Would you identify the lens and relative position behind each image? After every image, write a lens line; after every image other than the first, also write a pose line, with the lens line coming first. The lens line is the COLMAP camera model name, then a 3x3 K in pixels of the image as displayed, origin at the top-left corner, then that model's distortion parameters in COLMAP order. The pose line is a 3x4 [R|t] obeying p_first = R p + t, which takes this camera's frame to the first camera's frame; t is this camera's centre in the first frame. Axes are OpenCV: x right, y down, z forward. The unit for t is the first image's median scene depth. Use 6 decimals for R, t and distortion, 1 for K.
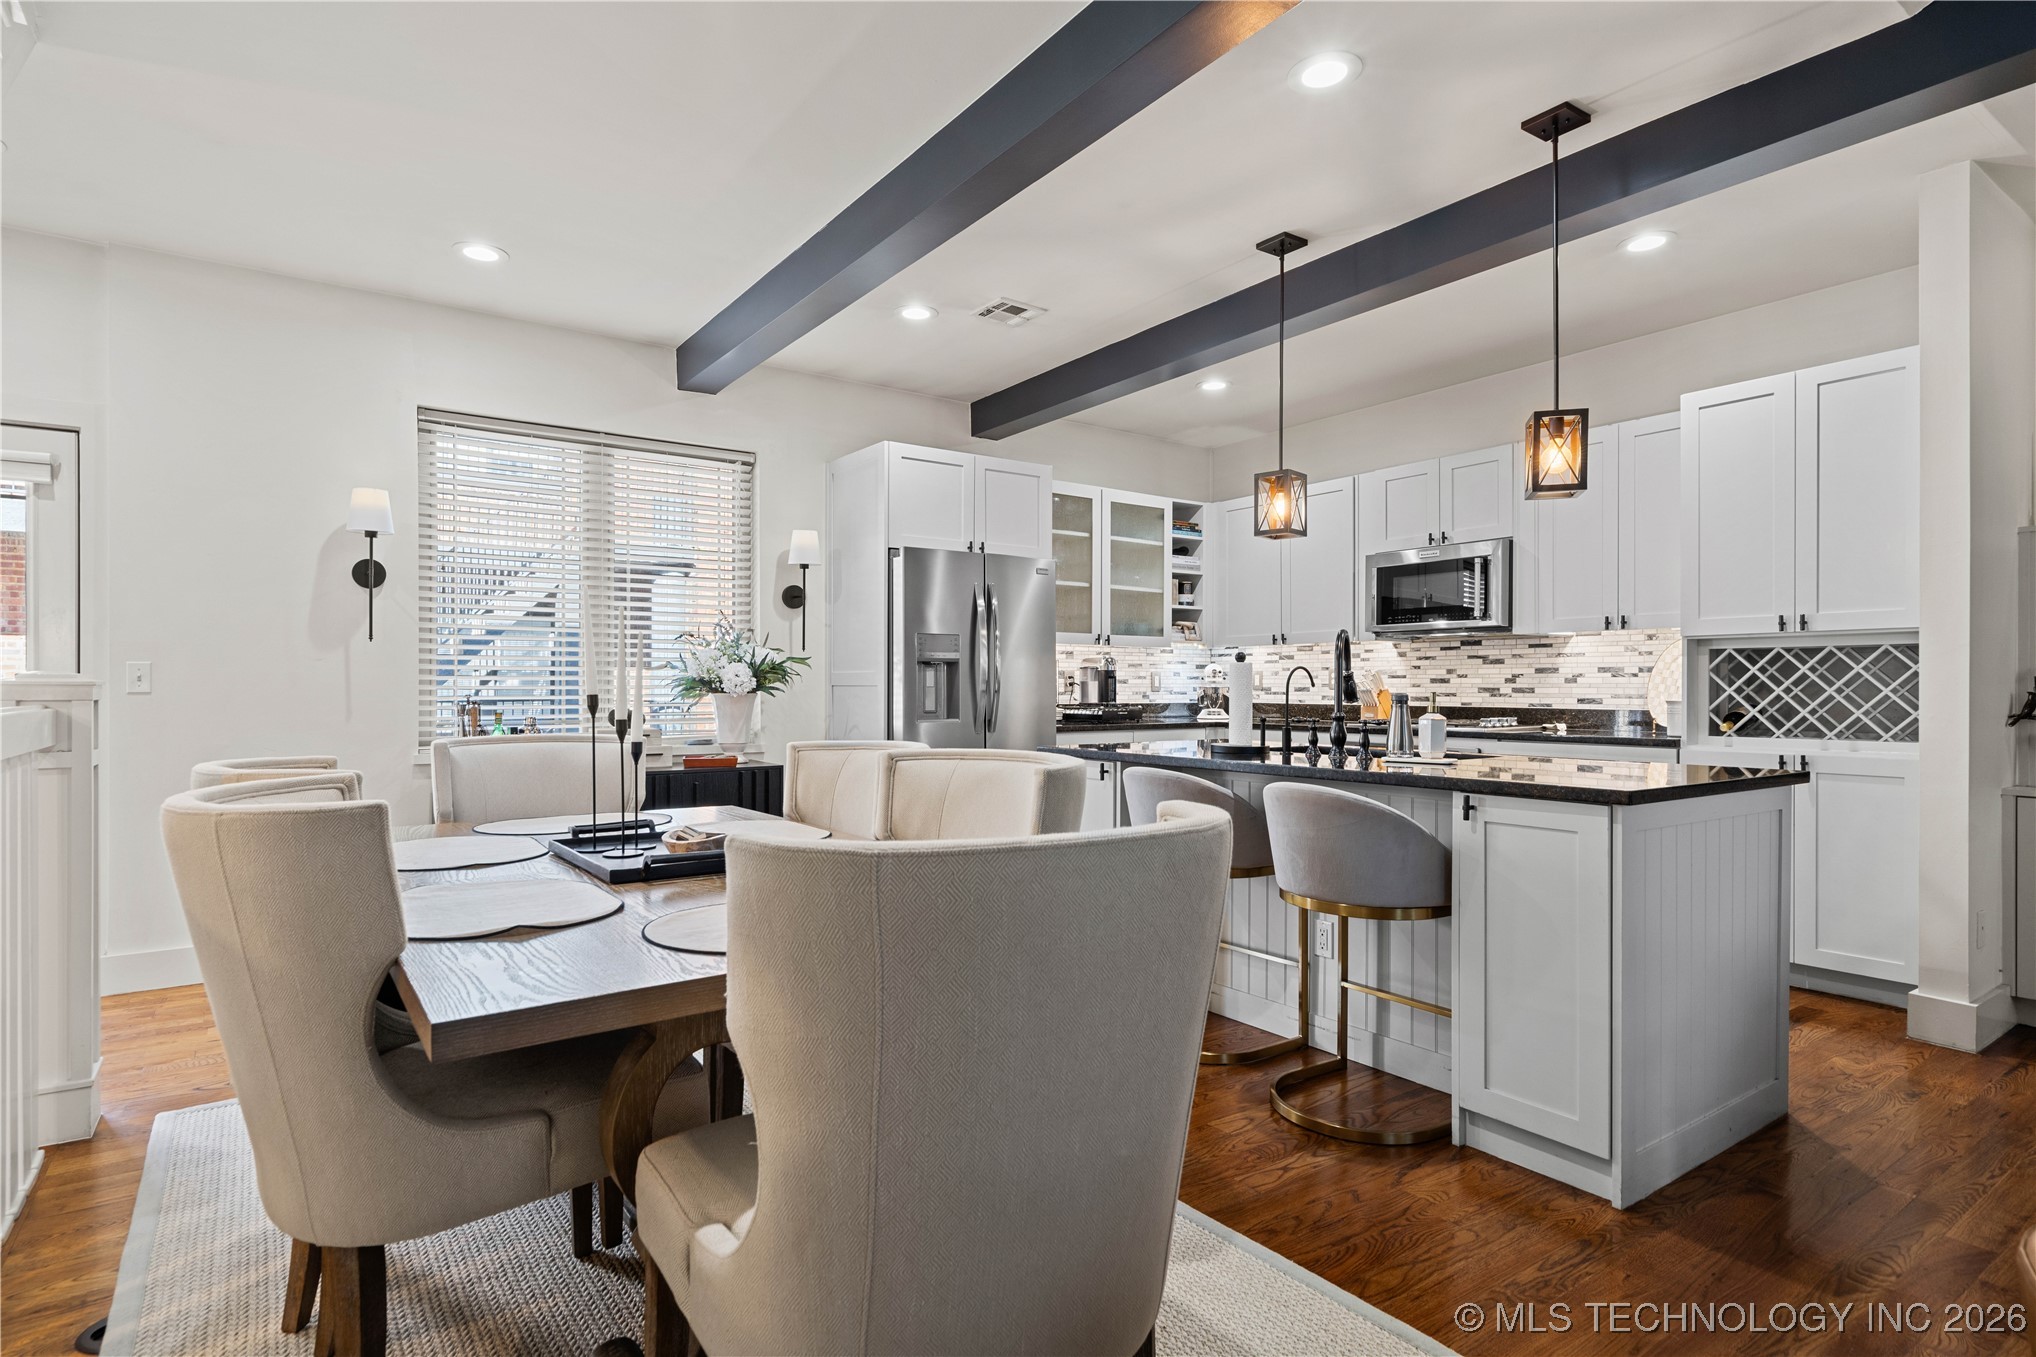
lens RADIAL K [[1052.1, 0, 1002.3], [0, 1052.1, 684.5], [0, 0, 1]] dist [0.005196, 0.002110]
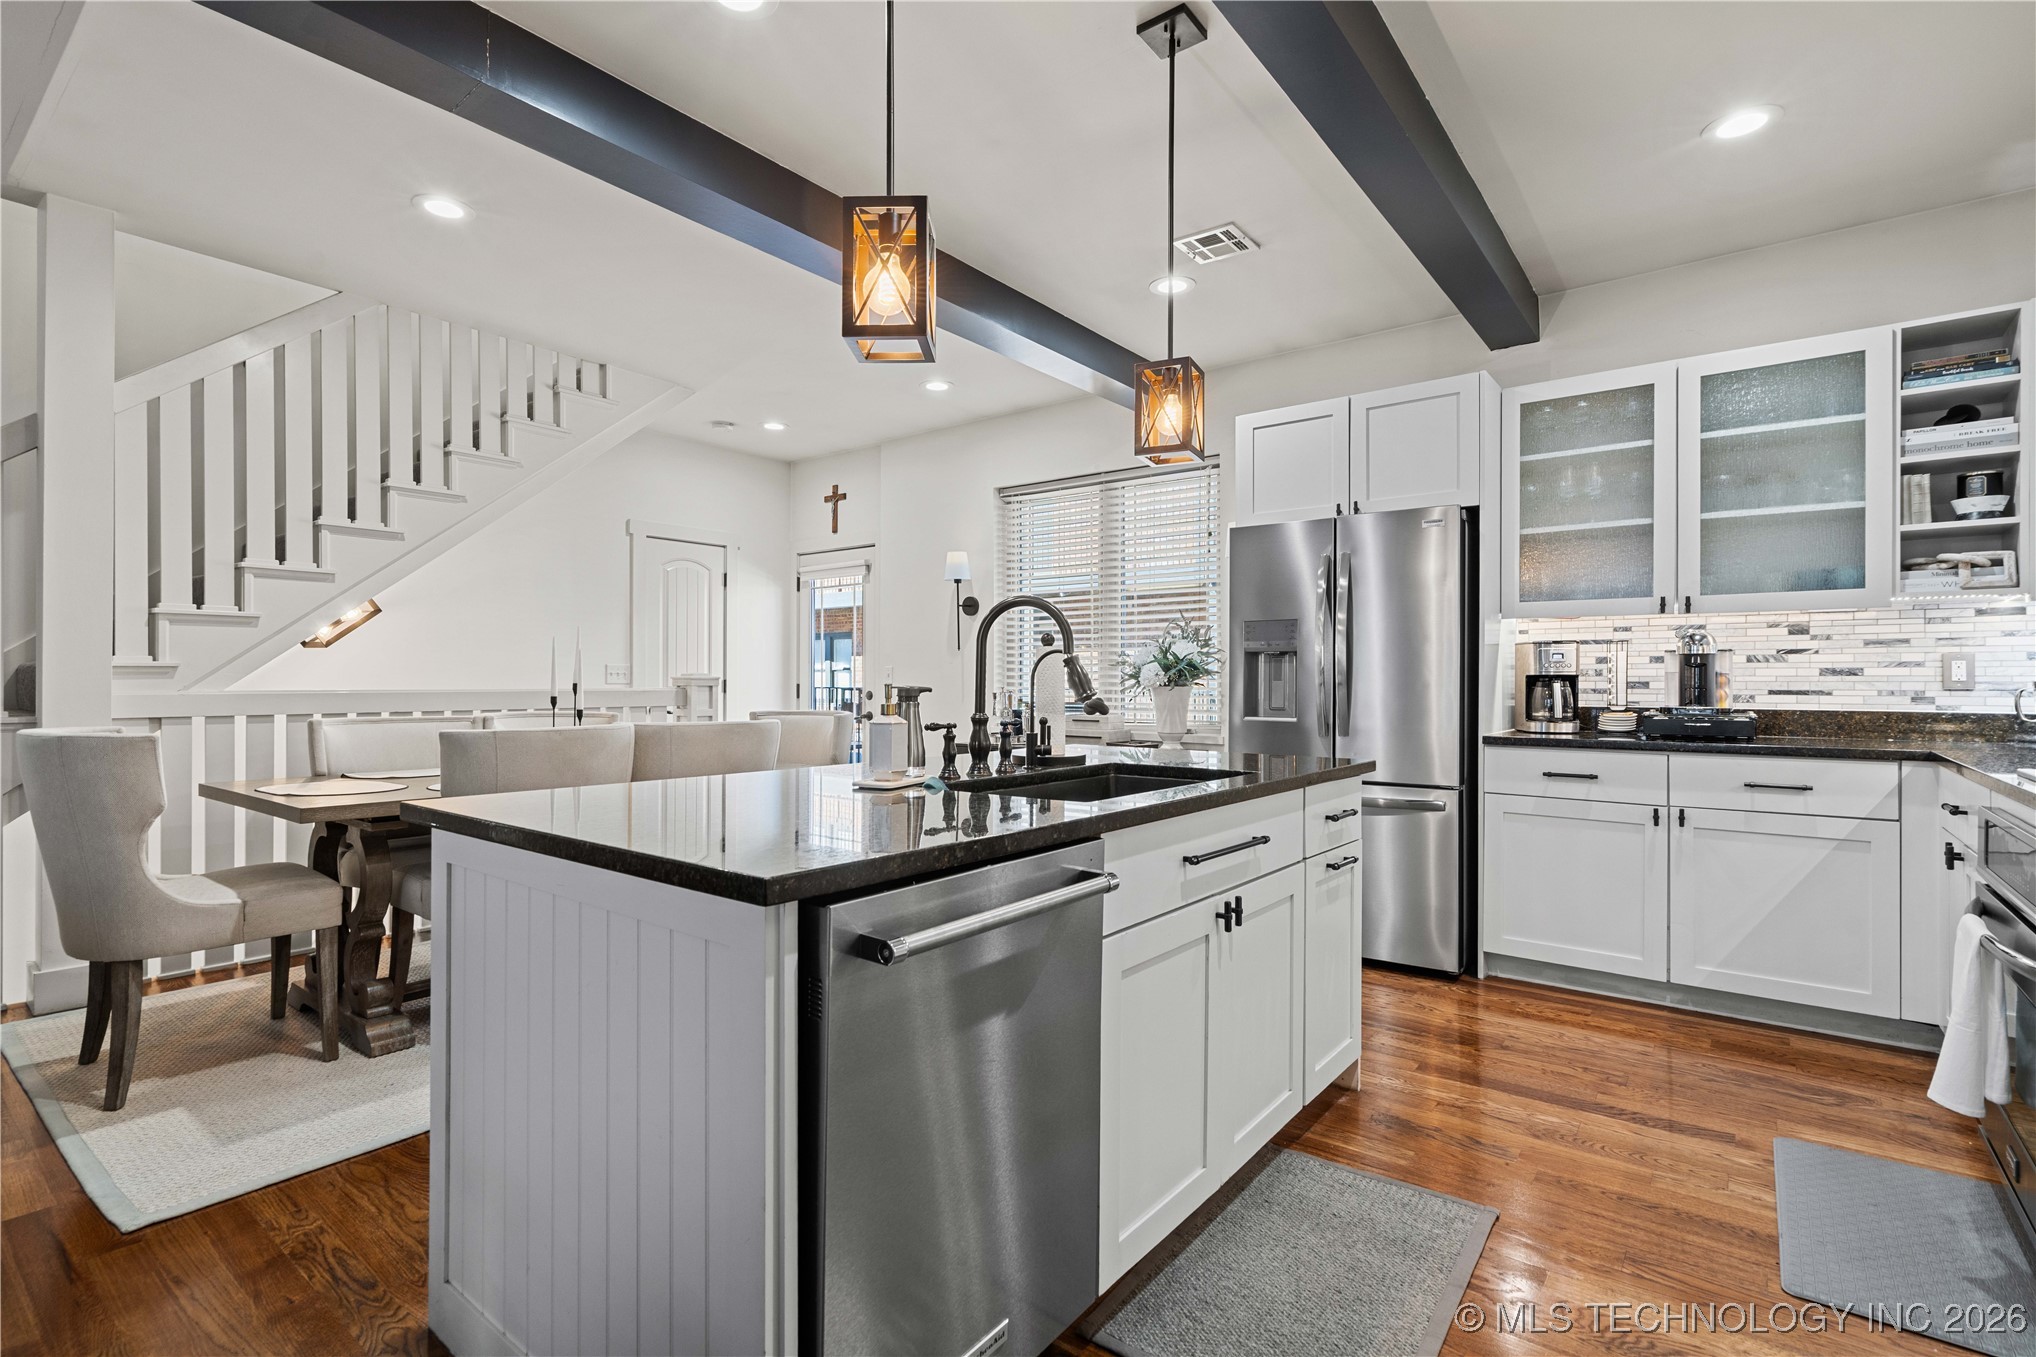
lens RADIAL K [[927.3, 0, 1009.0], [0, 927.3, 681.7], [0, 0, 1]] dist [0.000196, 0.001171]
pose [[0.305562, 0.002284, -0.952170, 0.585698], [0.003043, 0.999990, 0.003375, -0.000597], [0.952167, -0.003929, 0.305552, 0.541317]]
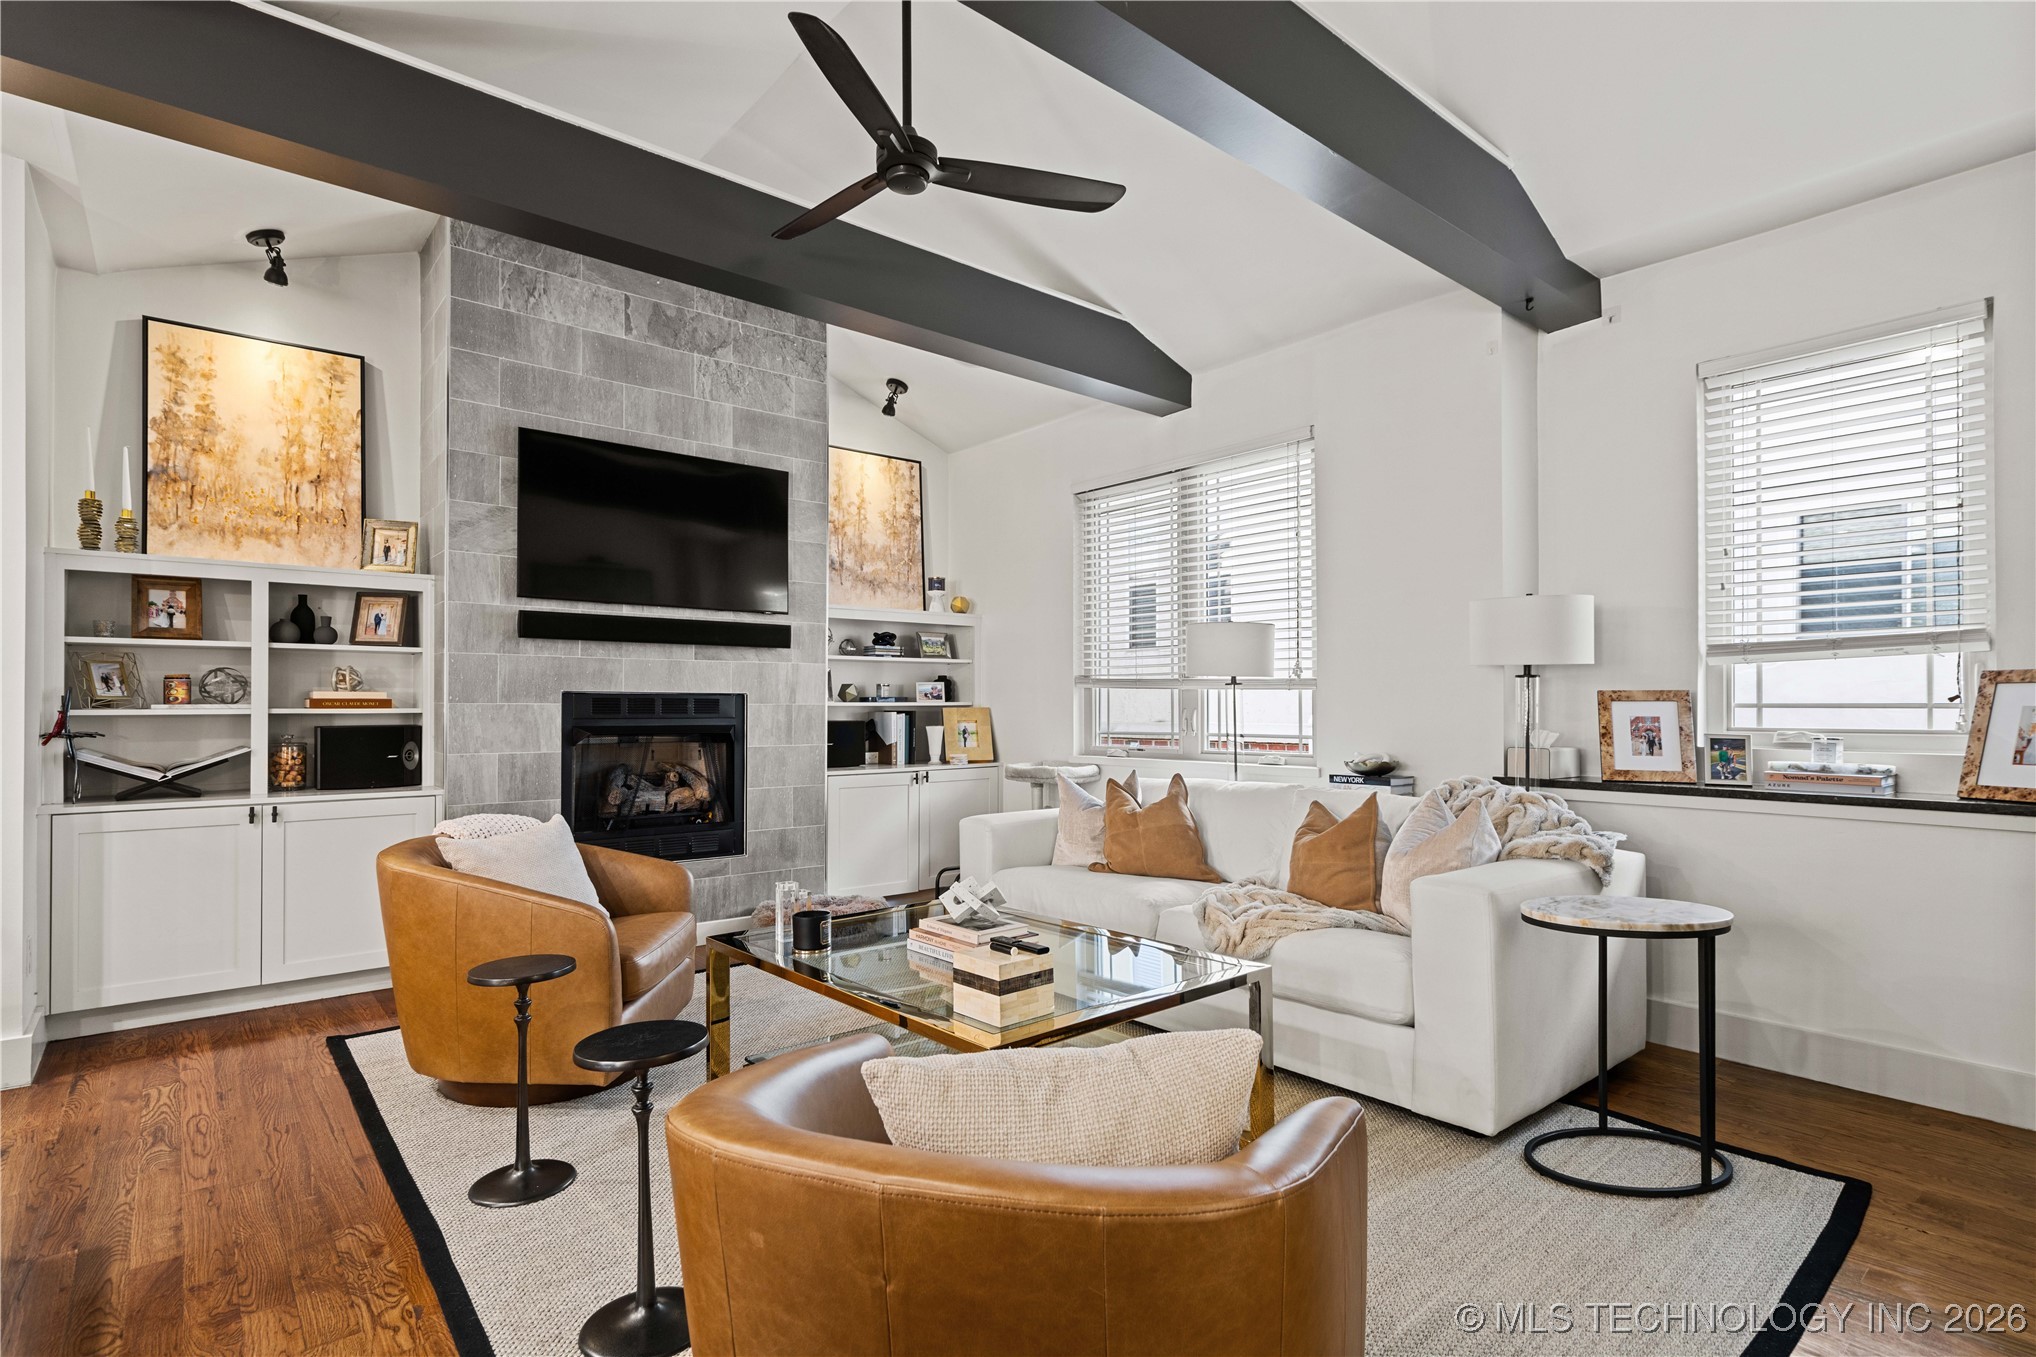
lens RADIAL K [[1000.6, 0, 1003.4], [0, 1000.6, 701.0], [0, 0, 1]] dist [0.000217, 0.001104]
pose [[-0.071900, 0.003493, 0.997406, -0.037842], [-0.001755, 0.999992, -0.003629, -0.000456], [-0.997410, -0.002011, -0.071894, 0.114616]]
